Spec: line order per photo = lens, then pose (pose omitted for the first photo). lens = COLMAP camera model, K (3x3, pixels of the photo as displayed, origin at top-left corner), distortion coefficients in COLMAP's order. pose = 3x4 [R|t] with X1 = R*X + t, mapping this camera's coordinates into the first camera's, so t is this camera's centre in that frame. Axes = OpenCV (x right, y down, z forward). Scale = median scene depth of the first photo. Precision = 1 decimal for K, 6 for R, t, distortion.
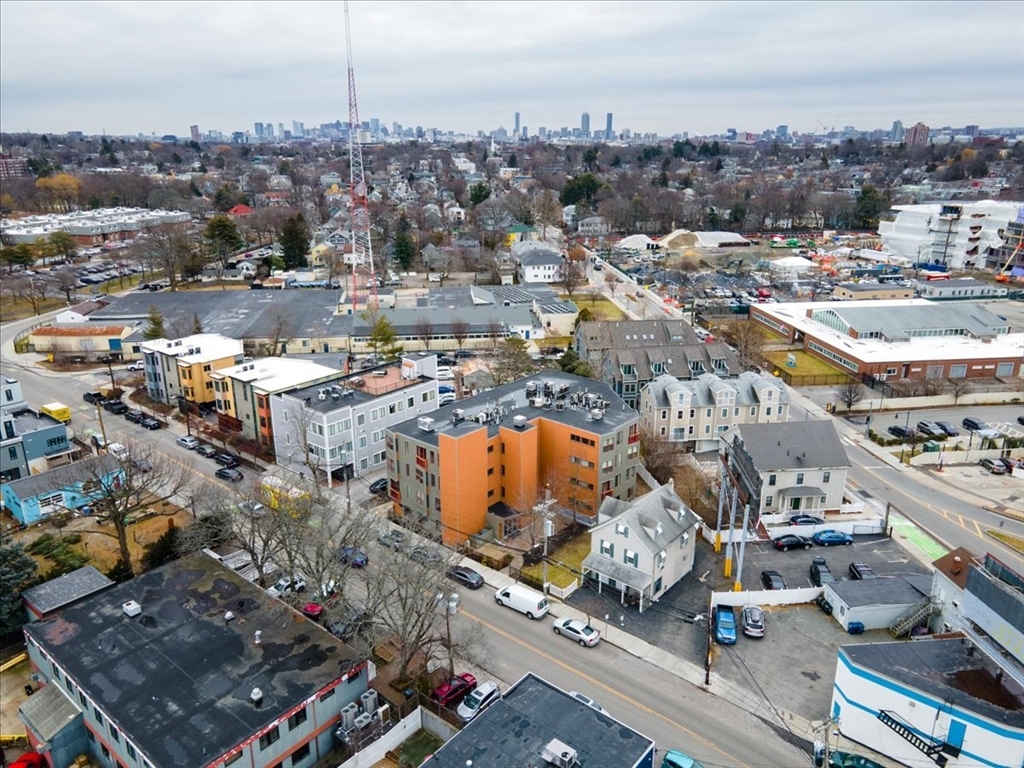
lens RADIAL K [[743.1, 0, 512.5], [0, 743.1, 381.7], [0, 0, 1]] dist [0.051486, 0.005832]
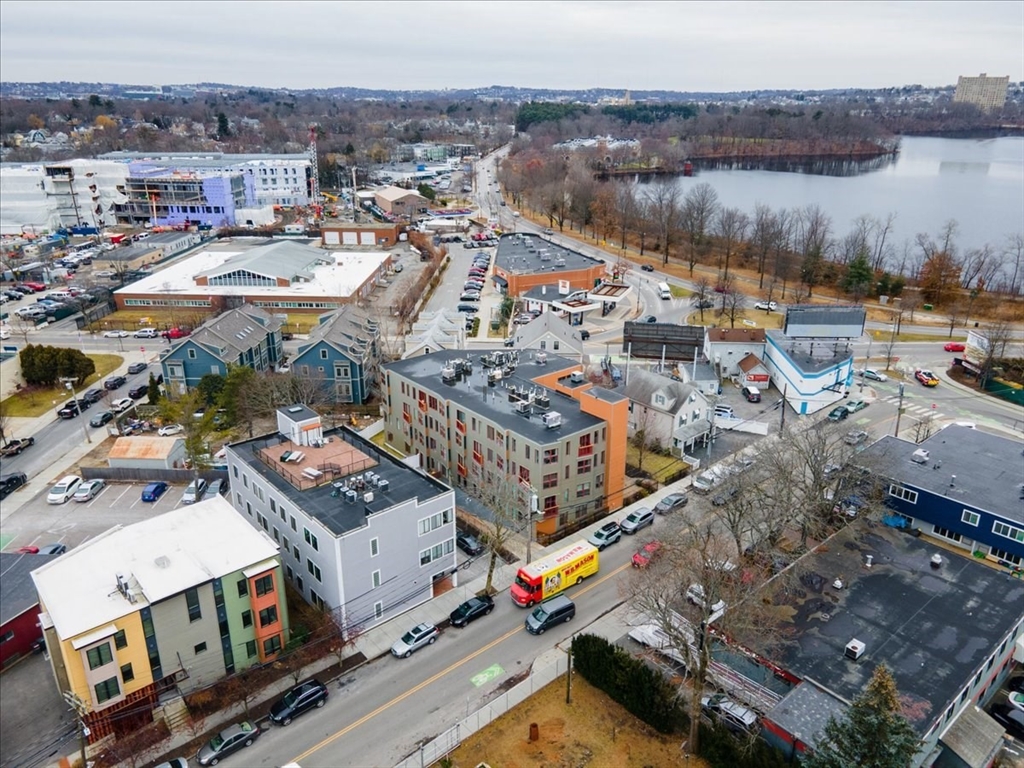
lens RADIAL K [[743.1, 0, 511.8], [0, 743.1, 384.3], [0, 0, 1]] dist [0.051486, 0.005832]
pose [[0.158998, -0.351316, 0.922657, -0.329862], [0.302965, 0.906818, 0.293076, -0.091222], [-0.939644, 0.232935, 0.250619, 0.284271]]
